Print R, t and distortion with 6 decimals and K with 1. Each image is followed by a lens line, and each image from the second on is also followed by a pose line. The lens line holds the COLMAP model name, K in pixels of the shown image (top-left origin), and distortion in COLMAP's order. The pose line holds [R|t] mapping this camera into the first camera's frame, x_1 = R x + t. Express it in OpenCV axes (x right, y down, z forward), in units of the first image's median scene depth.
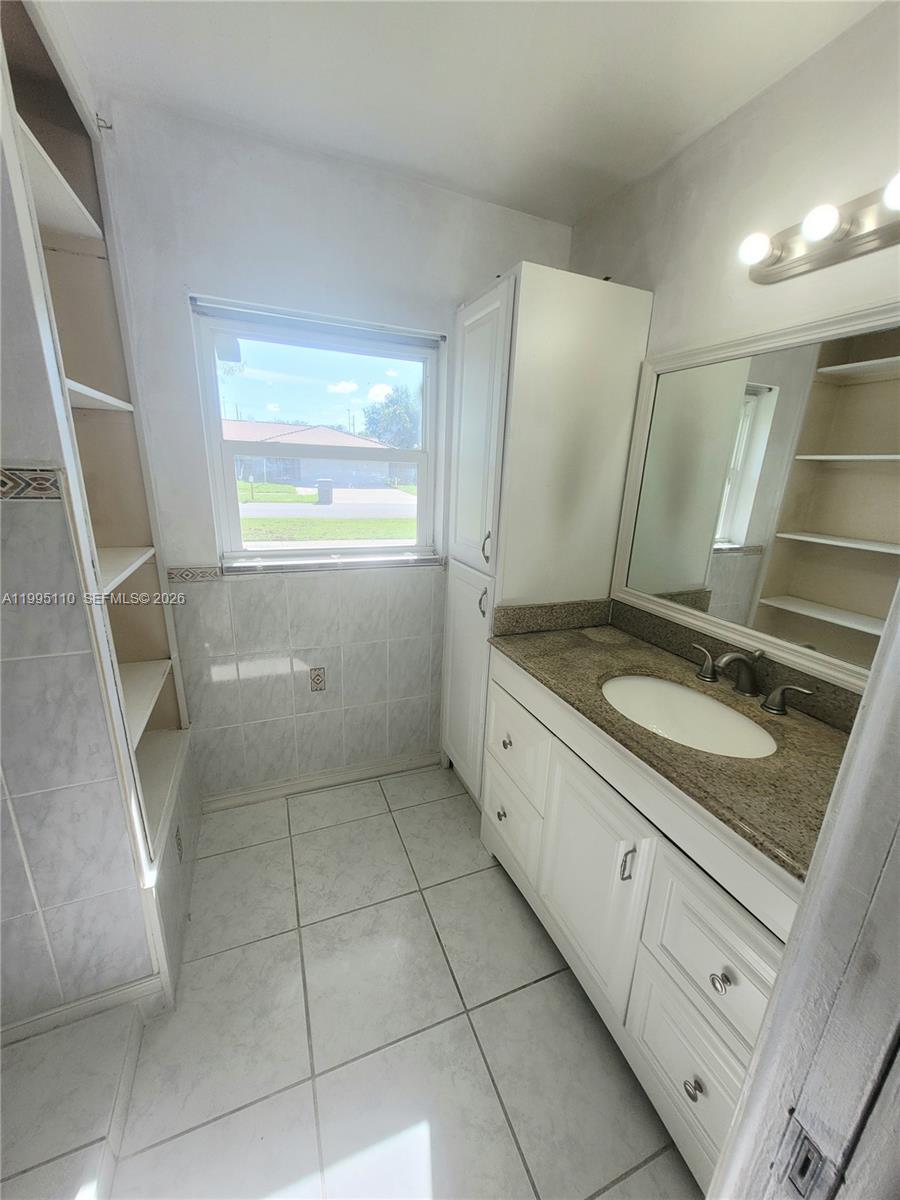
lens RADIAL K [[472.7, 0, 450.9], [0, 472.7, 600.7], [0, 0, 1]] dist [0.007838, -0.000466]
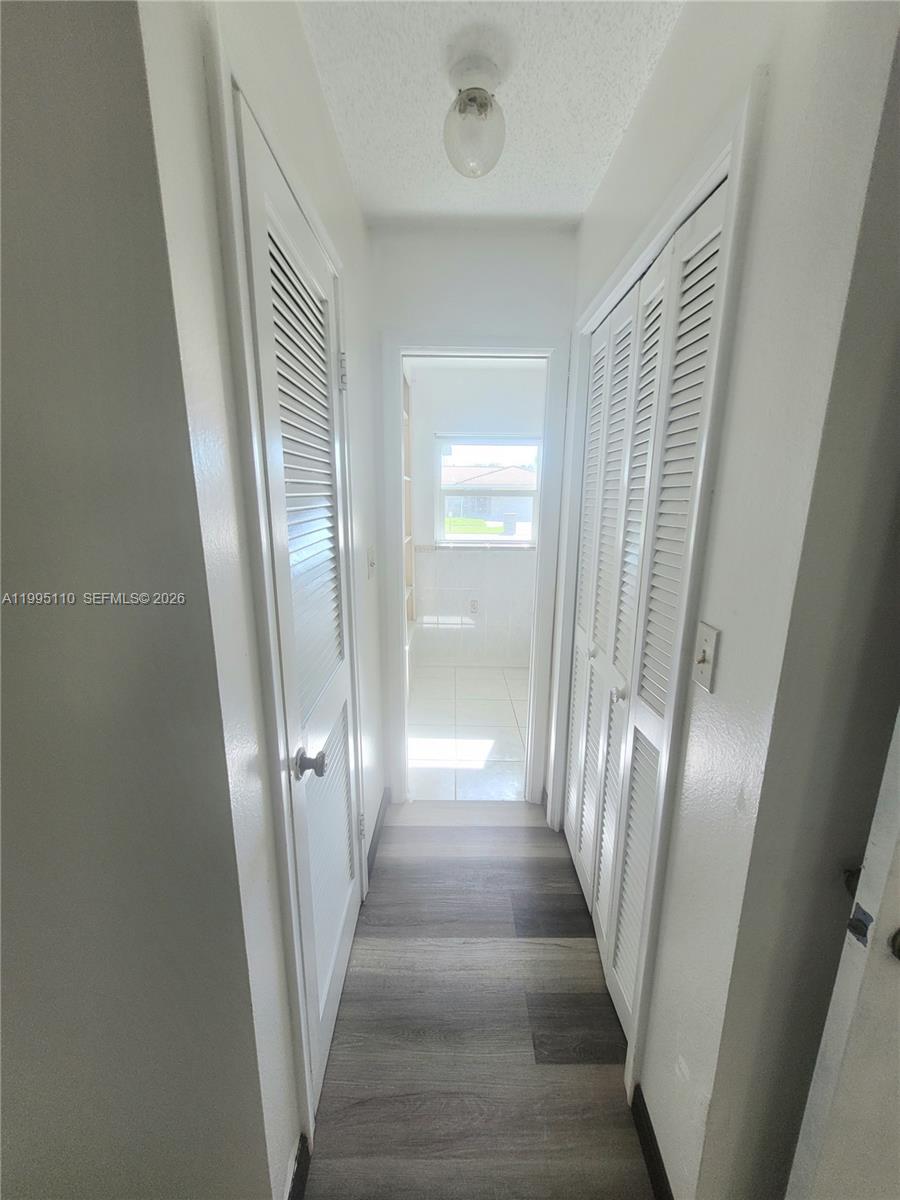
lens RADIAL K [[472.7, 0, 450.9], [0, 472.7, 600.7], [0, 0, 1]] dist [0.007838, -0.000466]
pose [[0.926525, 0.055433, -0.372127, 0.331264], [-0.081863, 0.995092, -0.055590, 0.241895], [0.367219, 0.081969, 0.926516, -0.793177]]
